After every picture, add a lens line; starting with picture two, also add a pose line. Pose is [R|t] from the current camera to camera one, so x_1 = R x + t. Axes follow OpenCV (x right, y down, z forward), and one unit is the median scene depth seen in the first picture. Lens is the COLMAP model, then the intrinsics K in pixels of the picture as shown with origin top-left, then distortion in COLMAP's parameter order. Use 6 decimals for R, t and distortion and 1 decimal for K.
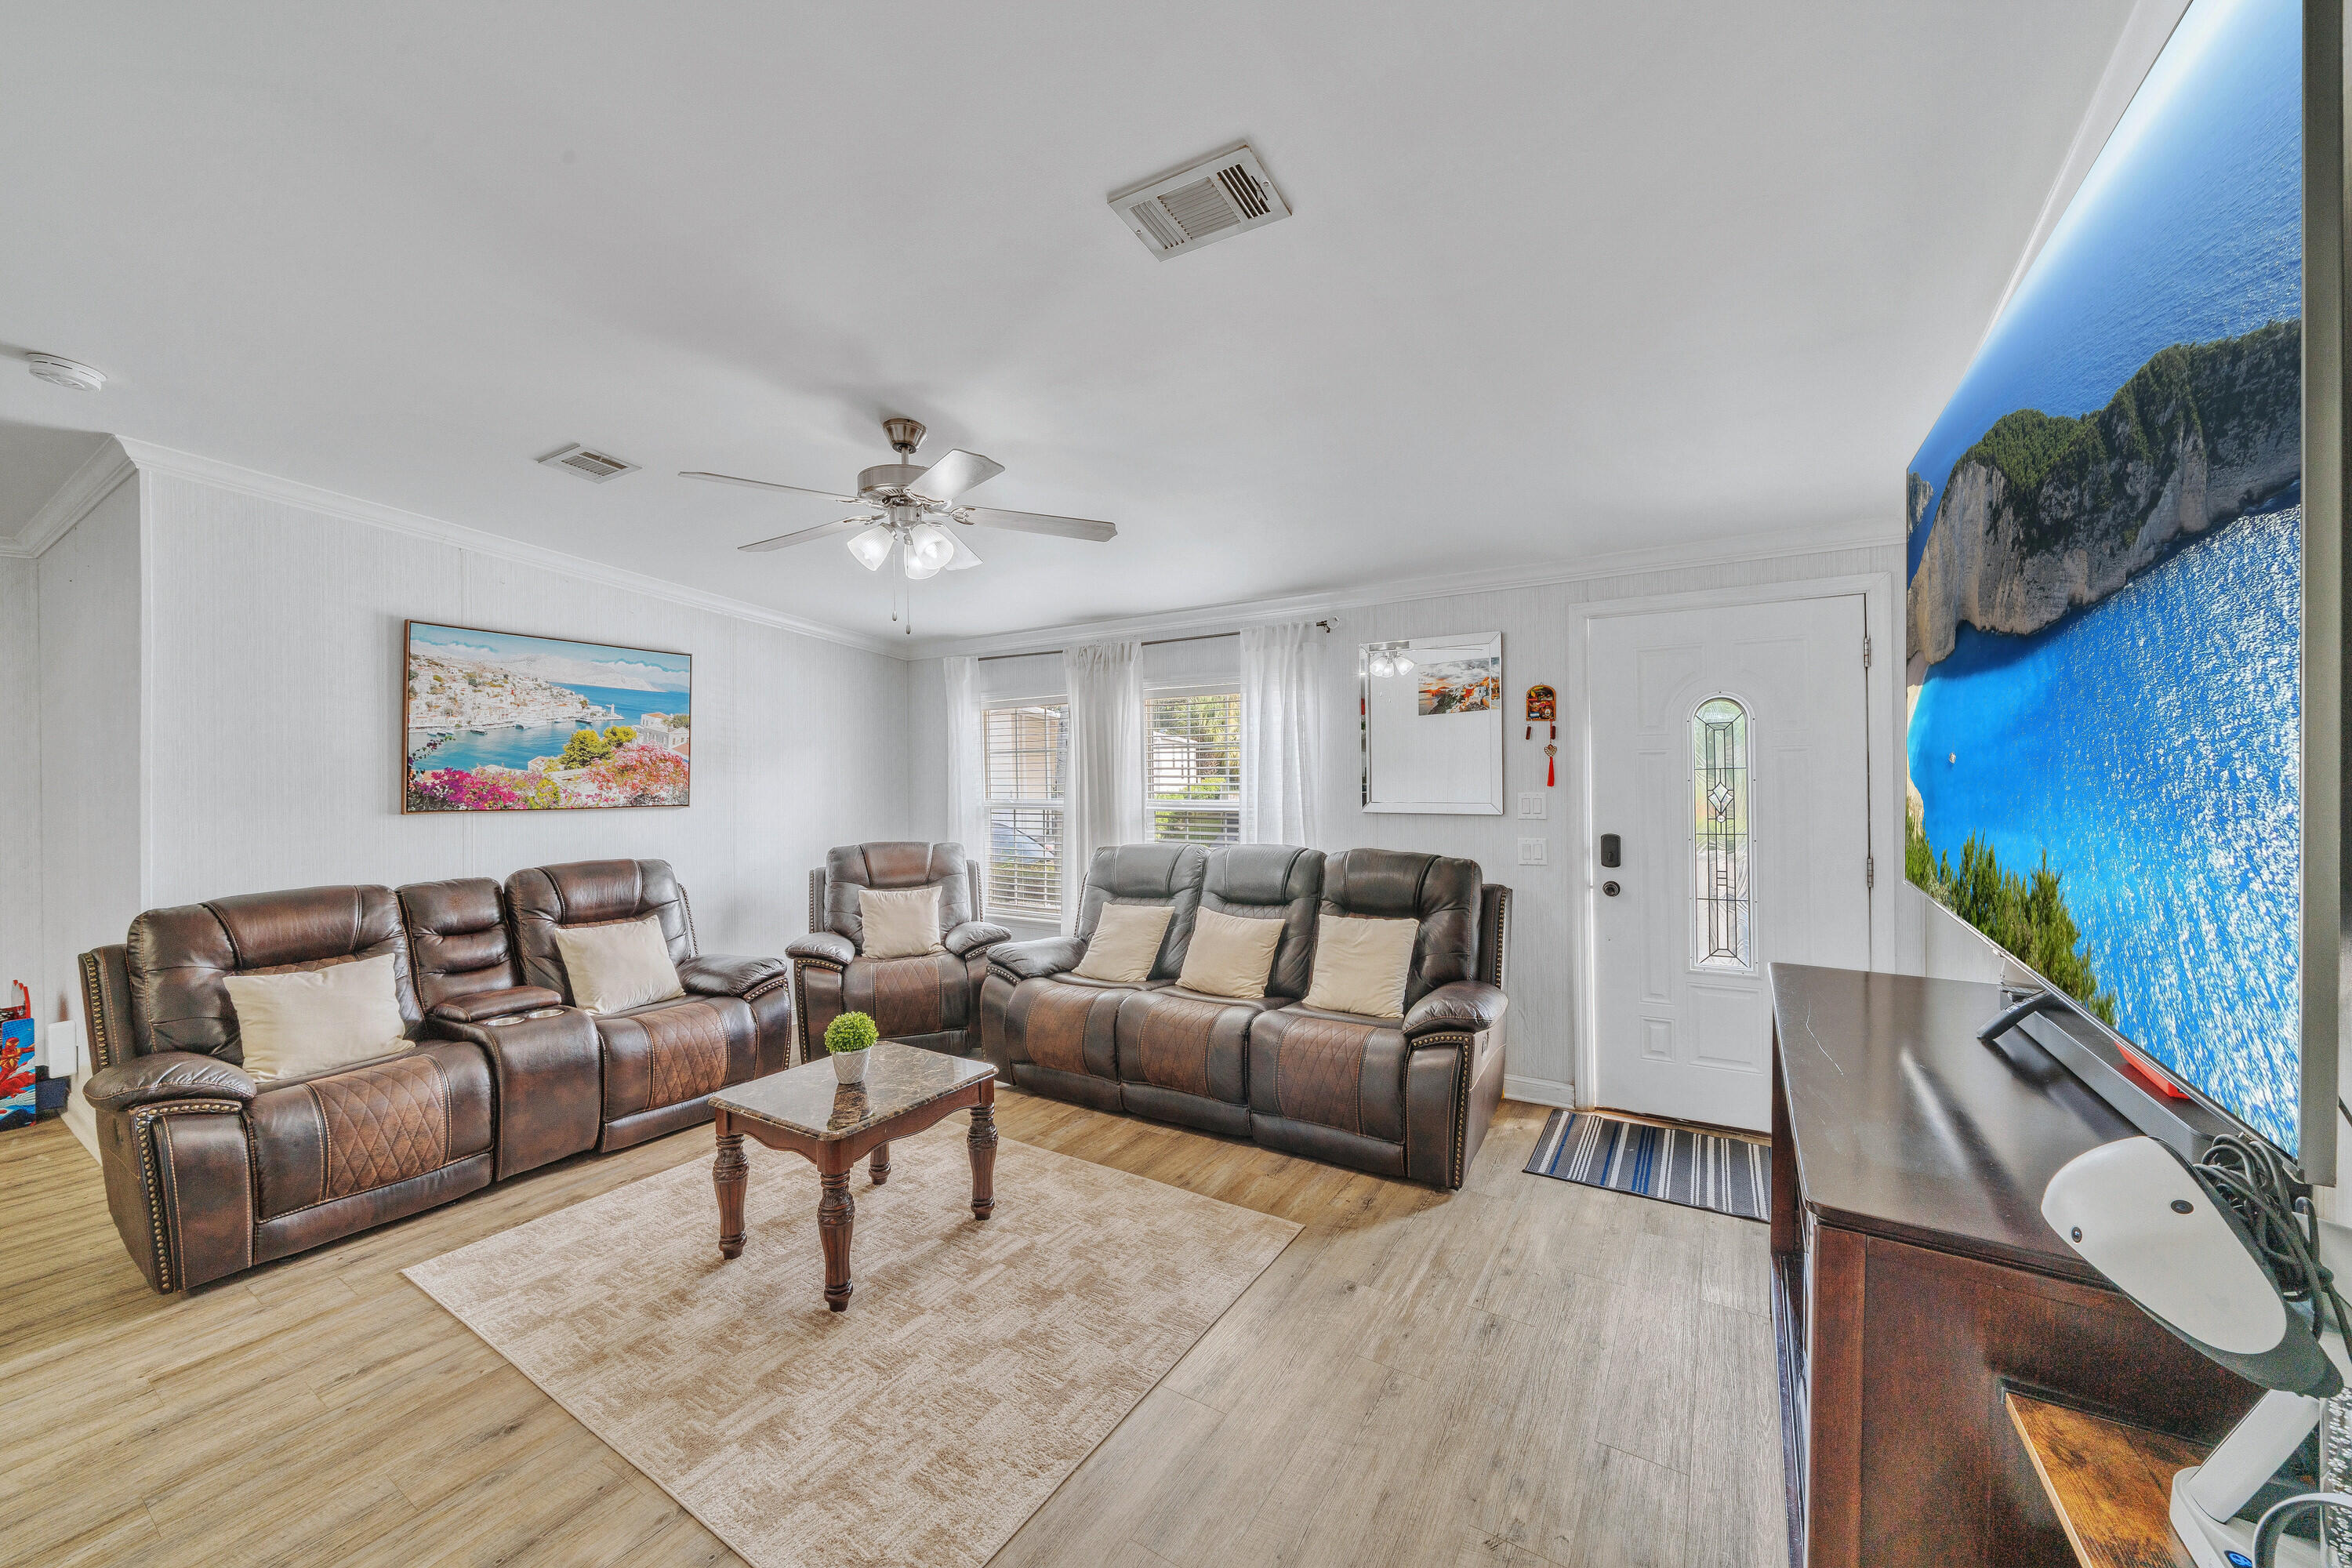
lens RADIAL K [[879.1, 0, 1175.0], [0, 879.1, 776.4], [0, 0, 1]] dist [-0.002241, -0.000086]
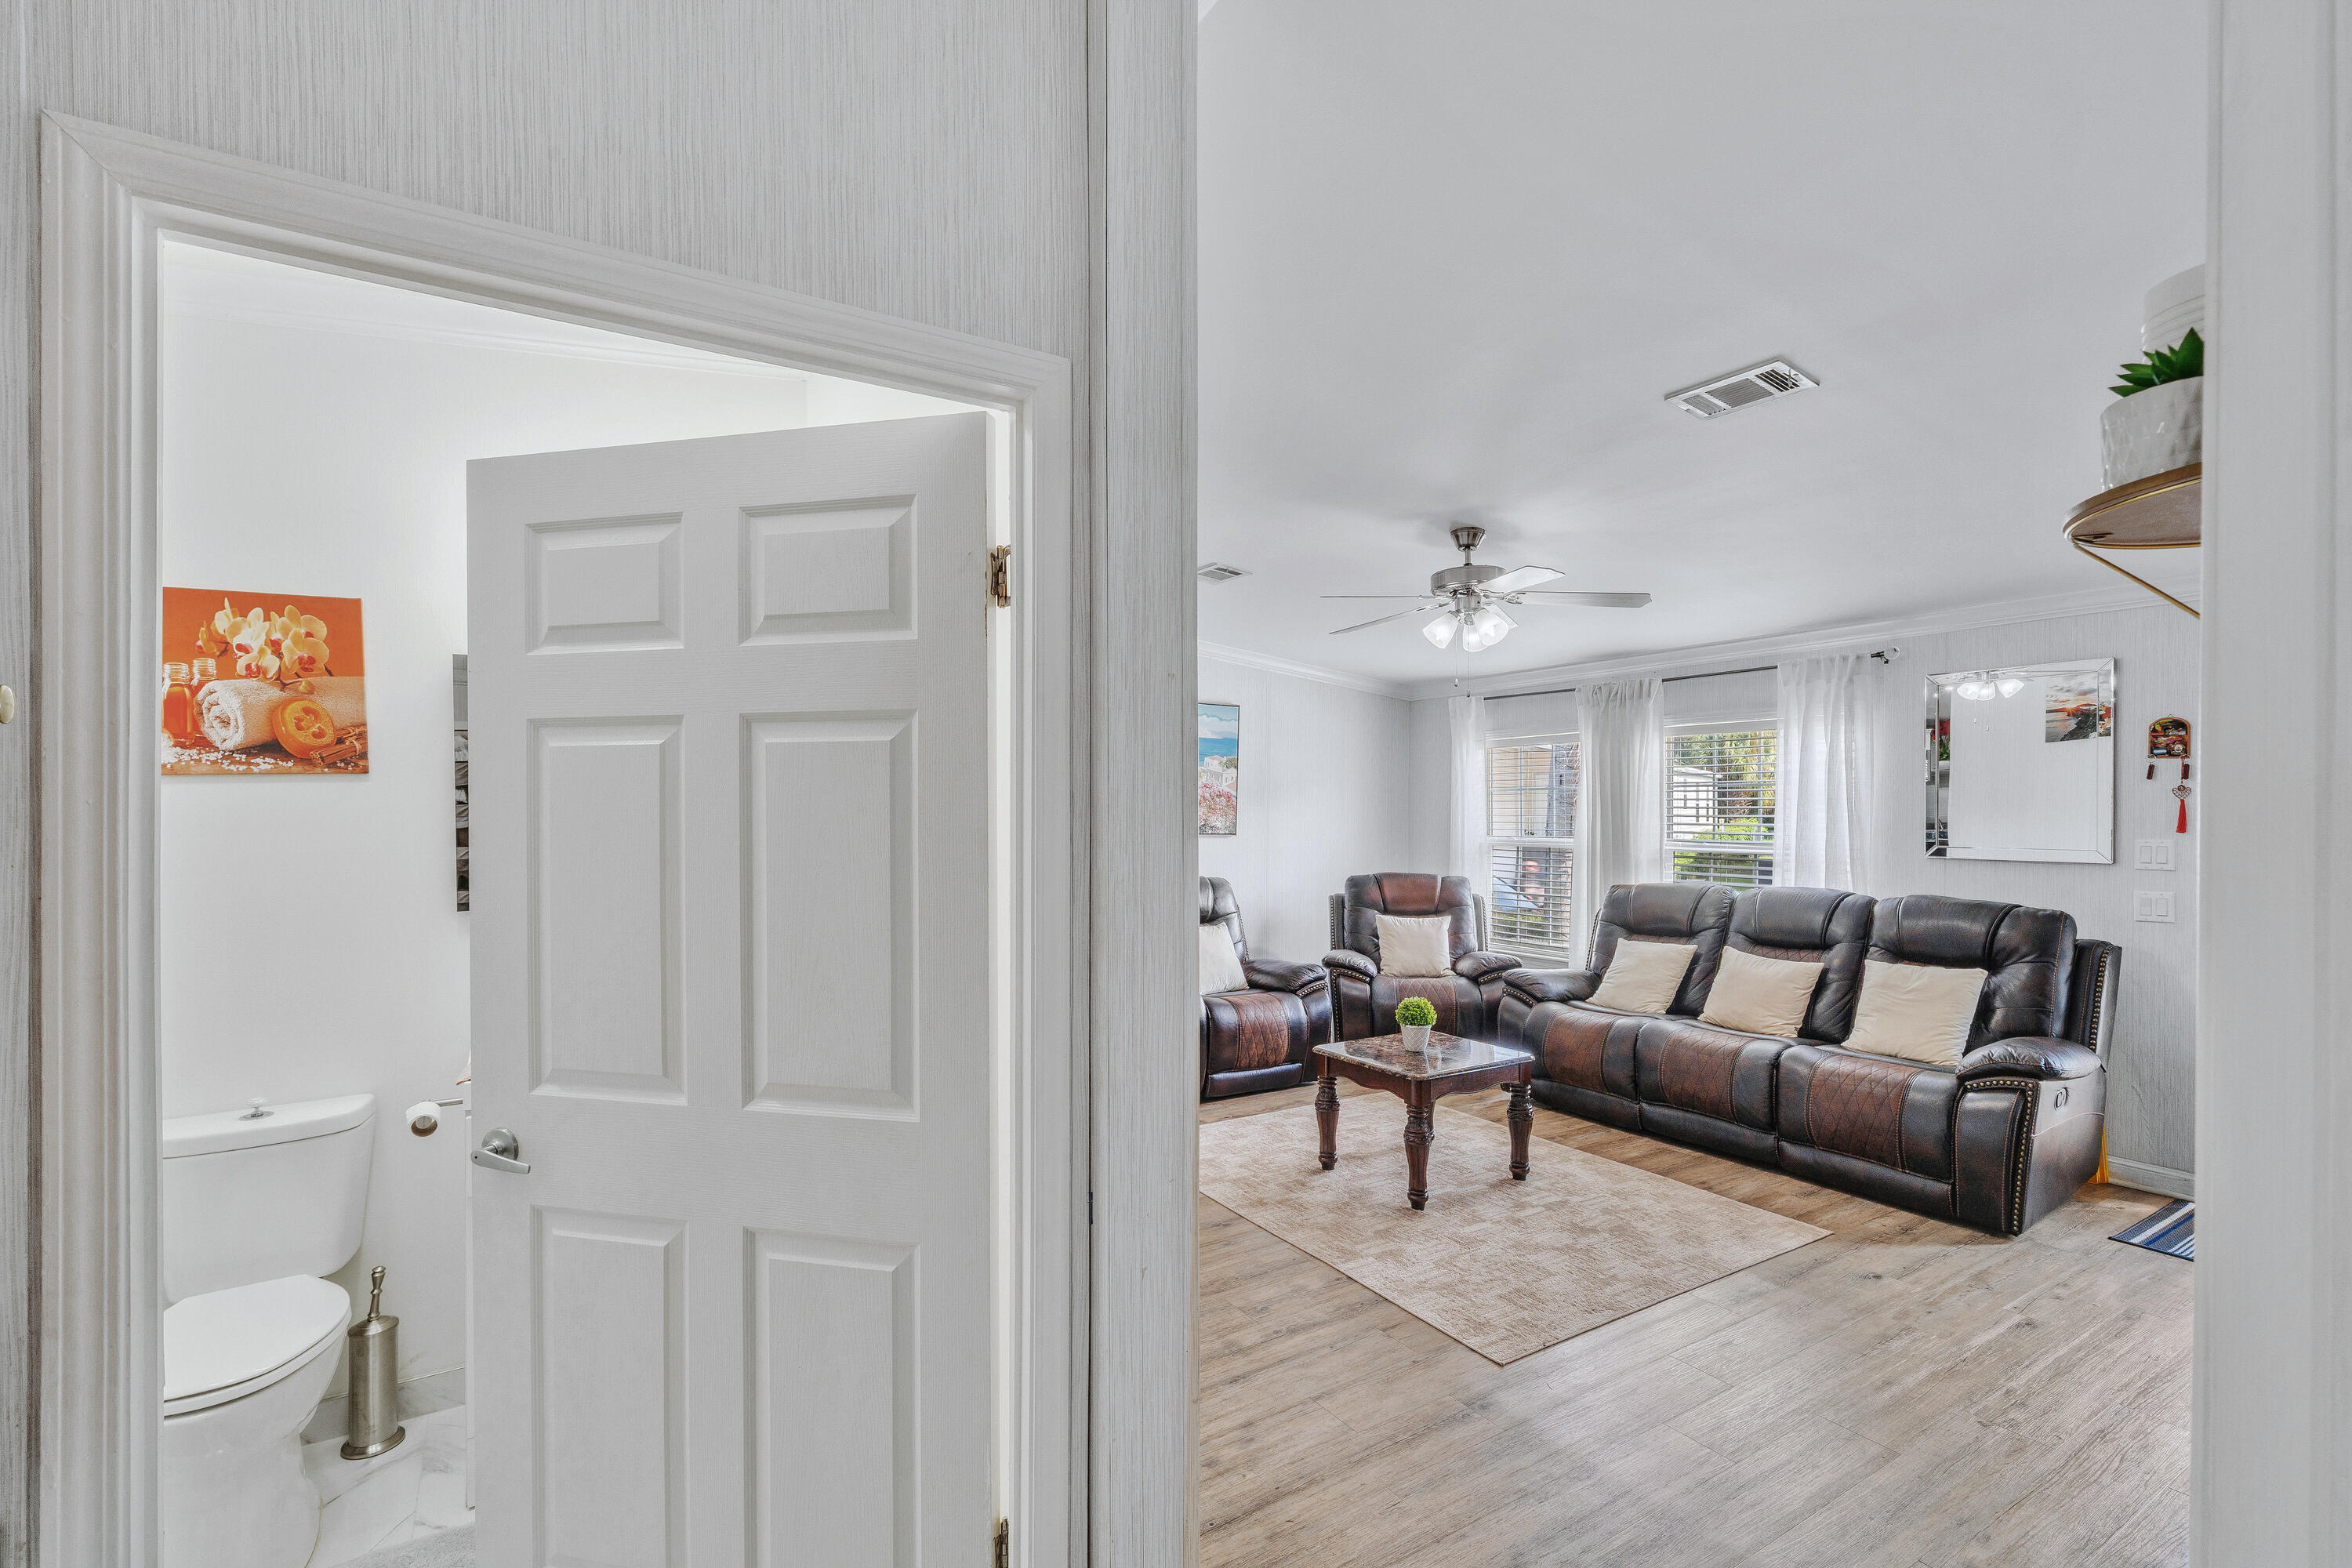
lens RADIAL K [[1050.6, 0, 1164.8], [0, 1050.6, 819.9], [0, 0, 1]] dist [-0.005212, -0.000788]
pose [[0.896410, 0.016306, -0.442925, -0.019507], [-0.013847, 0.999866, 0.008786, 0.003374], [0.443009, -0.001743, 0.896515, -0.389148]]
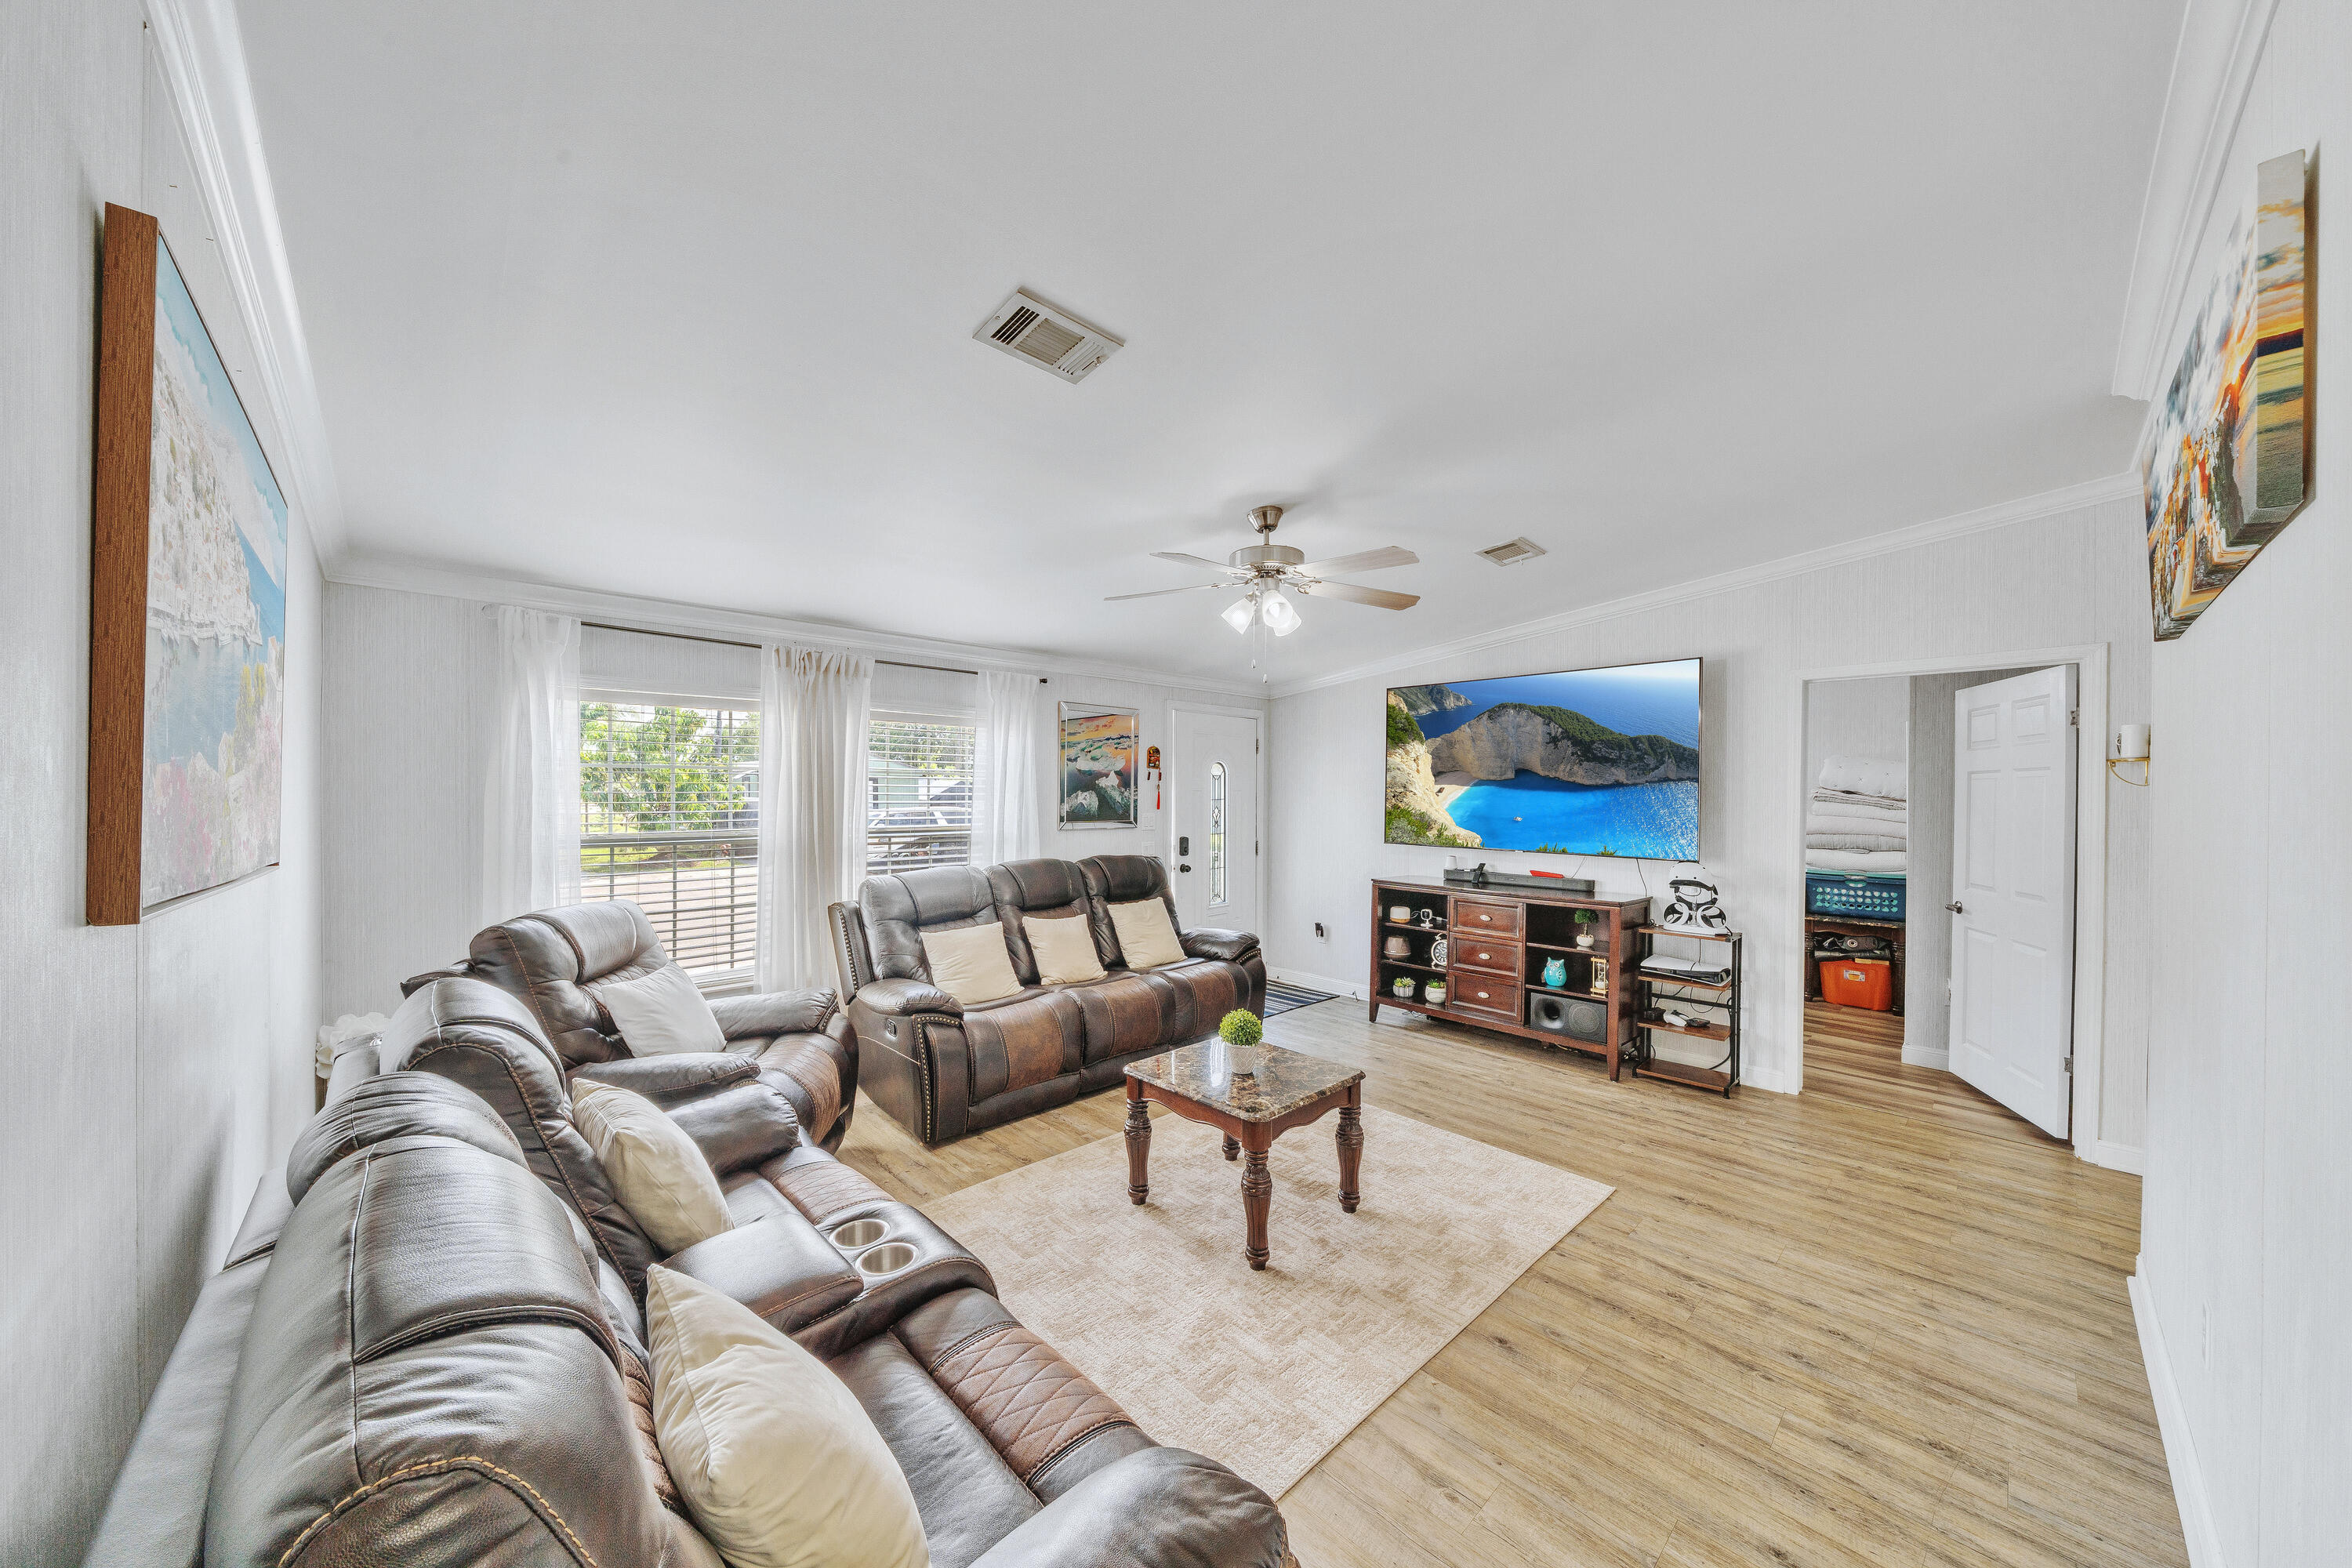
lens RADIAL K [[807.8, 0, 1164.7], [0, 807.8, 798.1], [0, 0, 1]] dist [-0.006492, 0.000446]
pose [[0.253313, 0.010643, 0.967326, -1.038167], [0.003233, 0.999925, -0.011848, 0.008203], [-0.967379, 0.006129, 0.253260, 0.620885]]
